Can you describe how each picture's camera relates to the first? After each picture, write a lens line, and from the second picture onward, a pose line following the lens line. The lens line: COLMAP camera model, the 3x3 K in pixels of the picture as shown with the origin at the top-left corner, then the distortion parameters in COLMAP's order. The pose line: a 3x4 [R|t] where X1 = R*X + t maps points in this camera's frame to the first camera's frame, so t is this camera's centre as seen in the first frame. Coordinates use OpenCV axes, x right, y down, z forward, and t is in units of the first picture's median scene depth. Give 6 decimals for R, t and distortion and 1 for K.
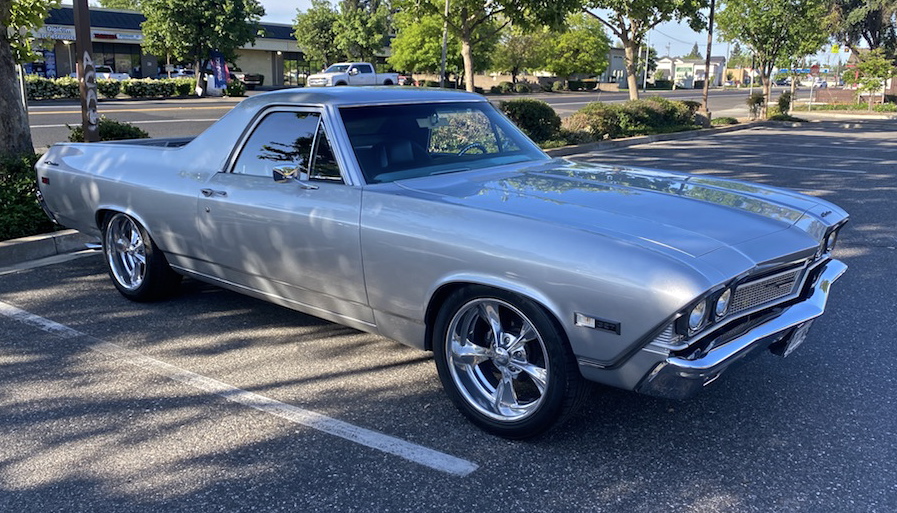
lens RADIAL K [[709.9, 0, 483.7], [0, 709.9, 236.5], [0, 0, 1]] dist [0.097722, -0.176112]
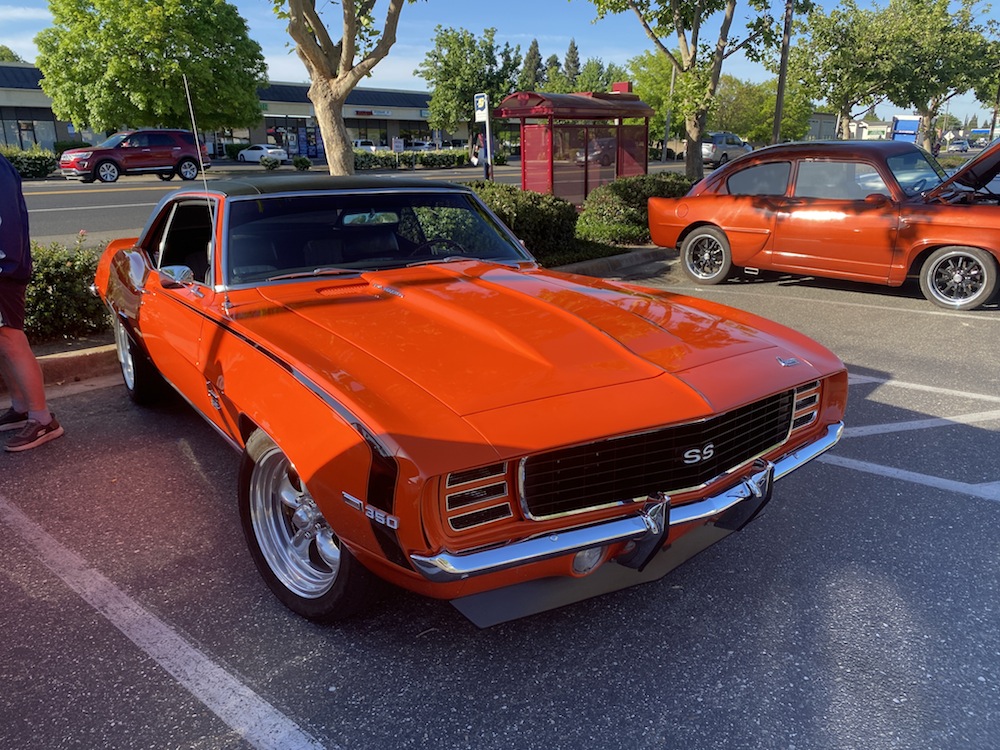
lens RADIAL K [[768.1, 0, 500.0], [0, 768.1, 375.0], [0, 0, 1]] dist [0.007086, 0.005179]
pose [[0.993151, 0.018244, -0.115403, -0.216675], [-0.009977, 0.997368, 0.071813, 0.055440], [0.116409, -0.070170, 0.990720, -0.259427]]
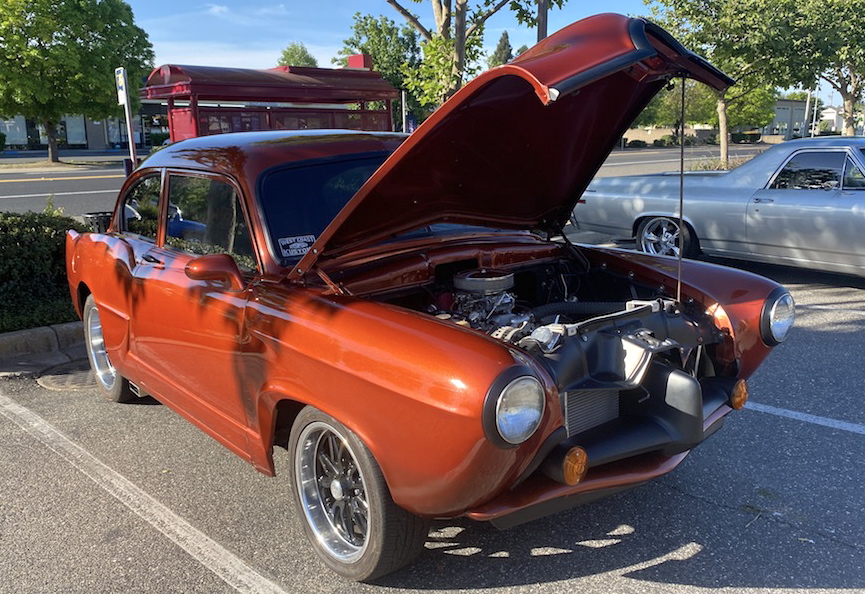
lens RADIAL K [[749.6, 0, 468.4], [0, 749.6, 272.2], [0, 0, 1]] dist [0.008853, 0.009319]
pose [[0.984456, 0.013590, -0.175107, -0.087783], [-0.019894, 0.999214, -0.034300, 0.021859], [0.174503, 0.037251, 0.983952, -0.103272]]
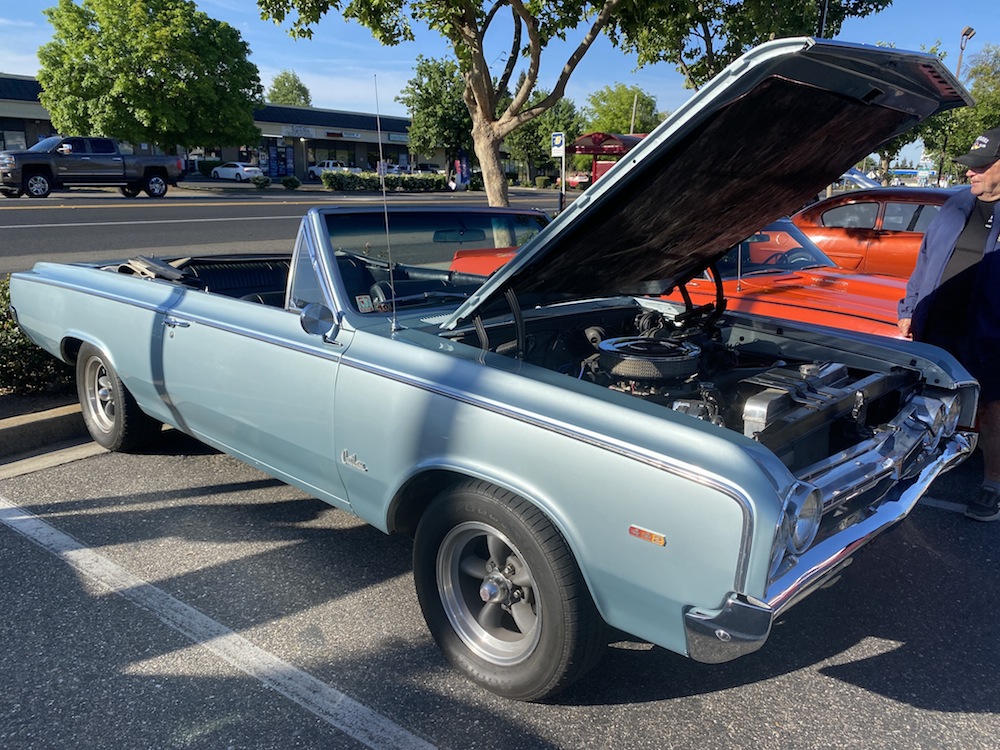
lens RADIAL K [[777.6, 0, 500.0], [0, 777.6, 375.0], [0, 0, 1]] dist [0.012341, -0.003183]
pose [[0.999645, 0.021633, -0.015580, -0.303970], [-0.021020, 0.999039, 0.038470, 0.065766], [0.016397, -0.038129, 0.999138, -0.325606]]
